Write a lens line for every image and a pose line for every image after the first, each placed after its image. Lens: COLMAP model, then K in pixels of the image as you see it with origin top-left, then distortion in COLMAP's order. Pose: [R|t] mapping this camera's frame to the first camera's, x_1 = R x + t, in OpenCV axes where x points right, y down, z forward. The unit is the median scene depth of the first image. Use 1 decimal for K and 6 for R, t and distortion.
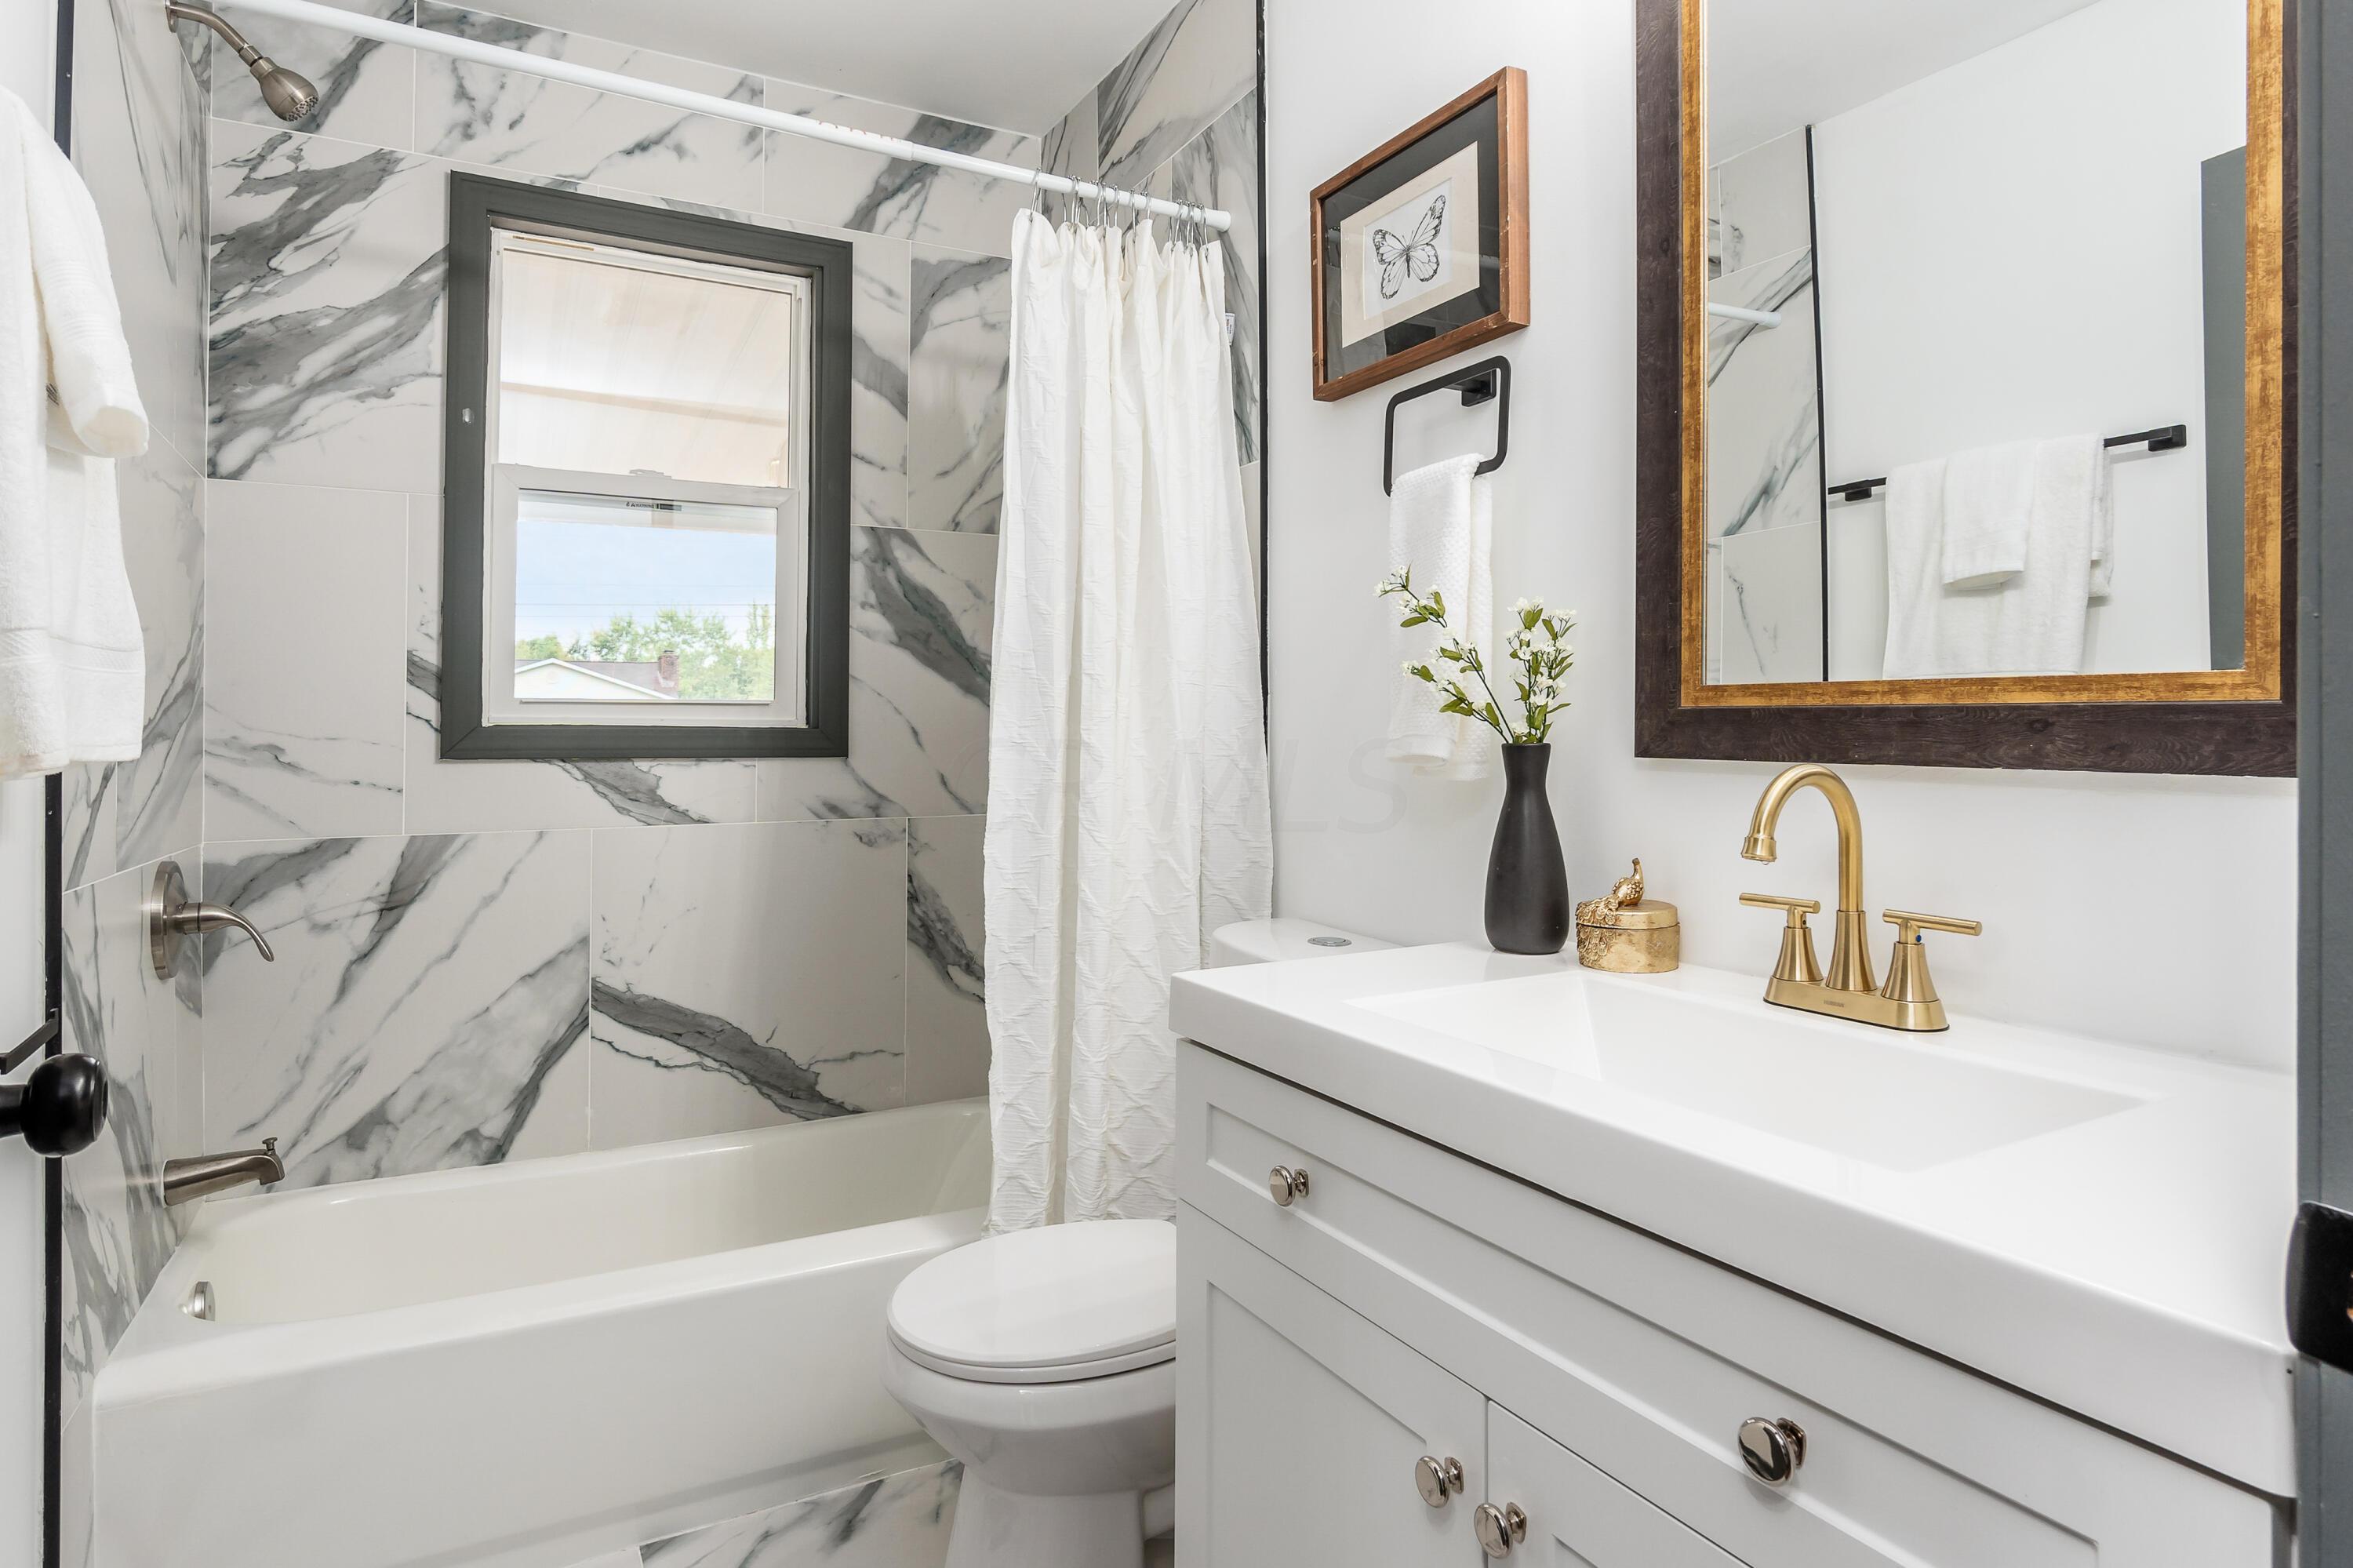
lens RADIAL K [[1295.5, 0, 1167.1], [0, 1295.5, 734.0], [0, 0, 1]] dist [-0.006298, 0.003982]
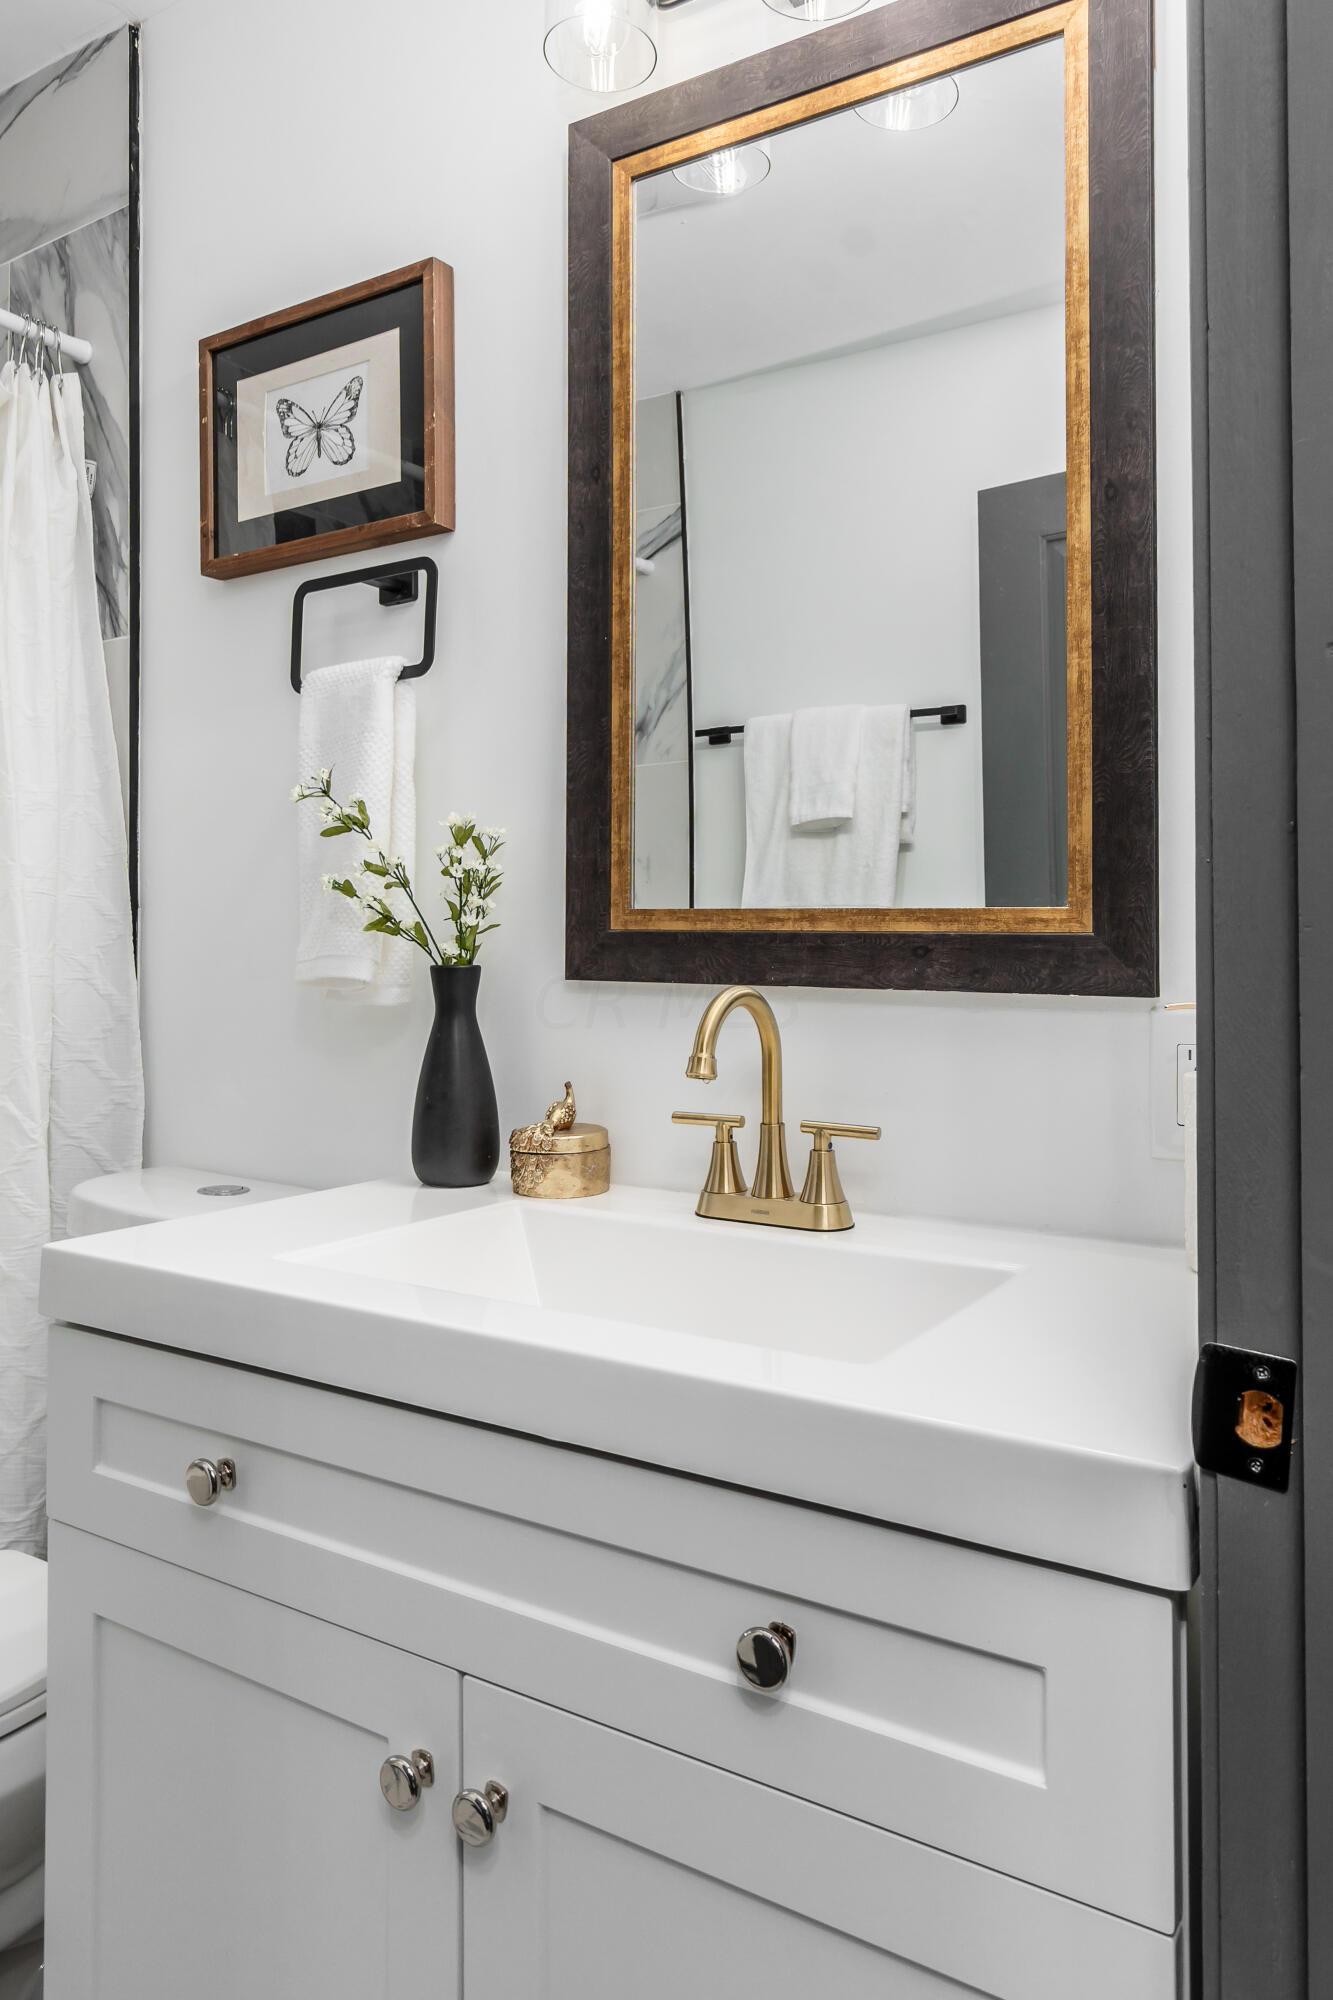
lens RADIAL K [[1346.5, 0, 738.9], [0, 1346.5, 939.1], [0, 0, 1]] dist [-0.005893, 0.000511]
pose [[0.862692, 0.015493, 0.505492, -0.033024], [-0.008402, 0.999832, -0.016305, 0.001612], [-0.505660, 0.009819, 0.862677, 0.030426]]
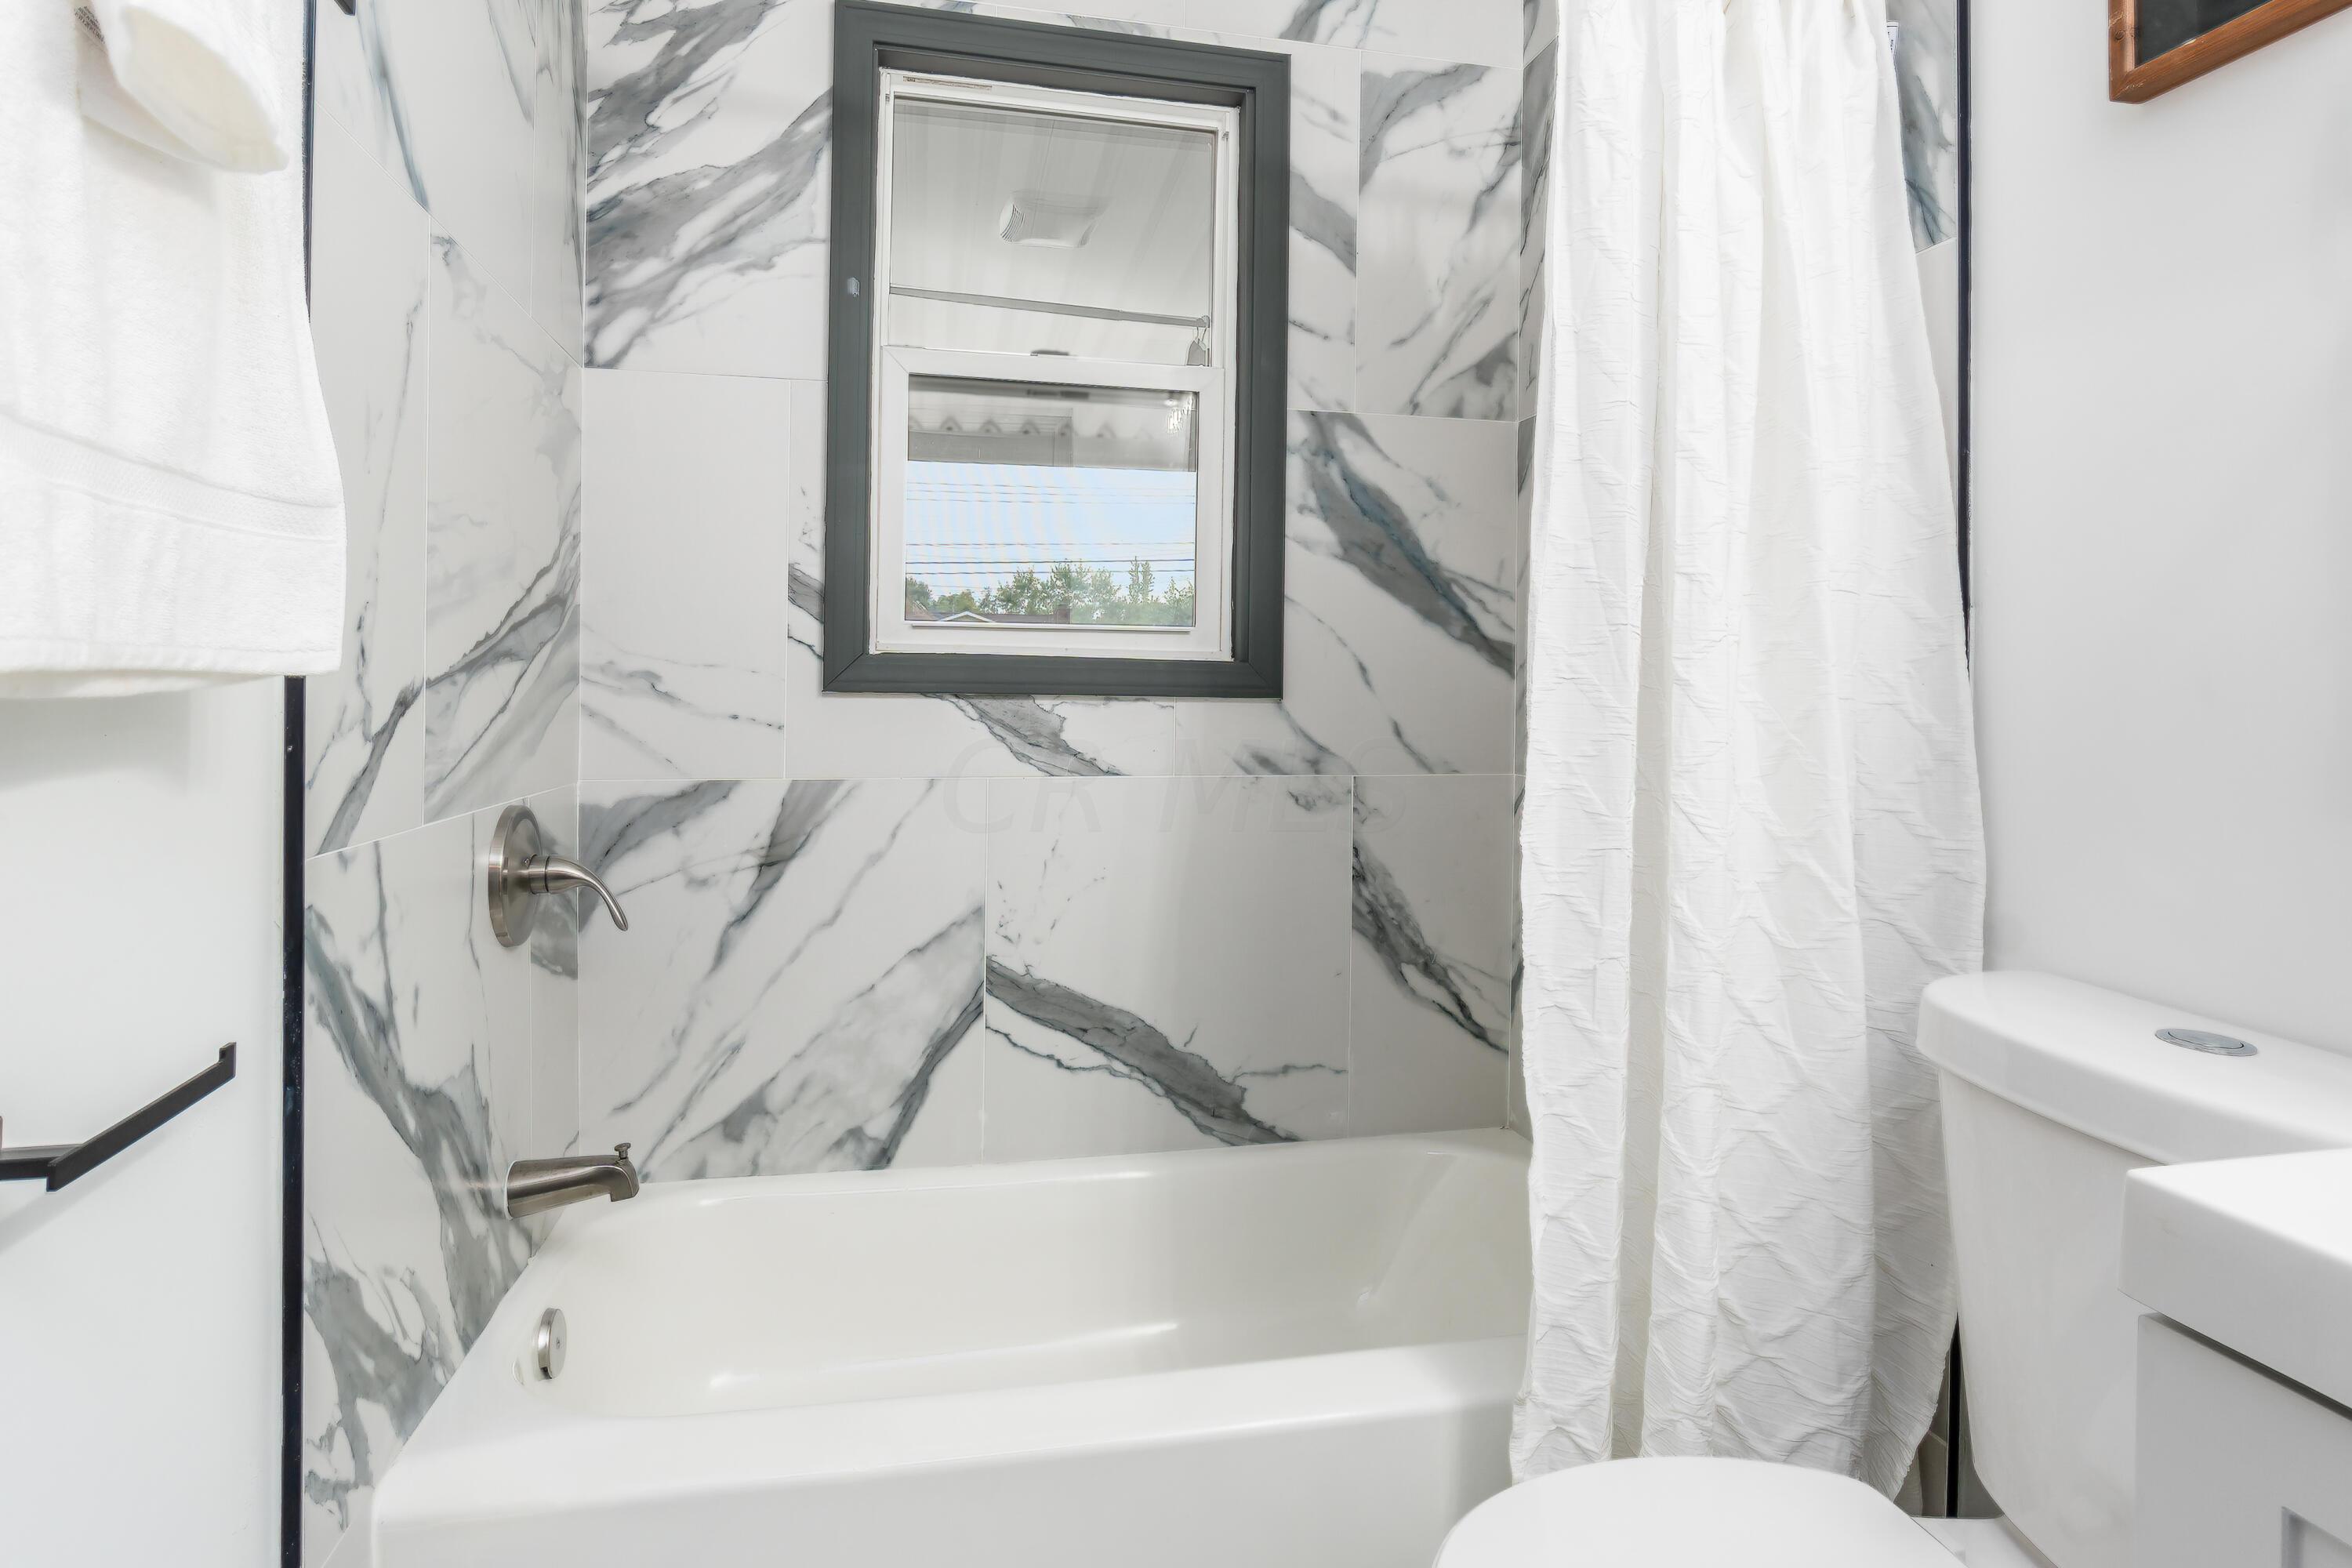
lens RADIAL K [[1287.8, 0, 1182.0], [0, 1287.8, 792.1], [0, 0, 1]] dist [0.012344, -0.000904]
pose [[0.961891, 0.037318, -0.270876, -0.132765], [-0.014093, 0.996092, 0.087185, 0.010808], [0.273071, -0.080045, 0.958658, 0.320115]]
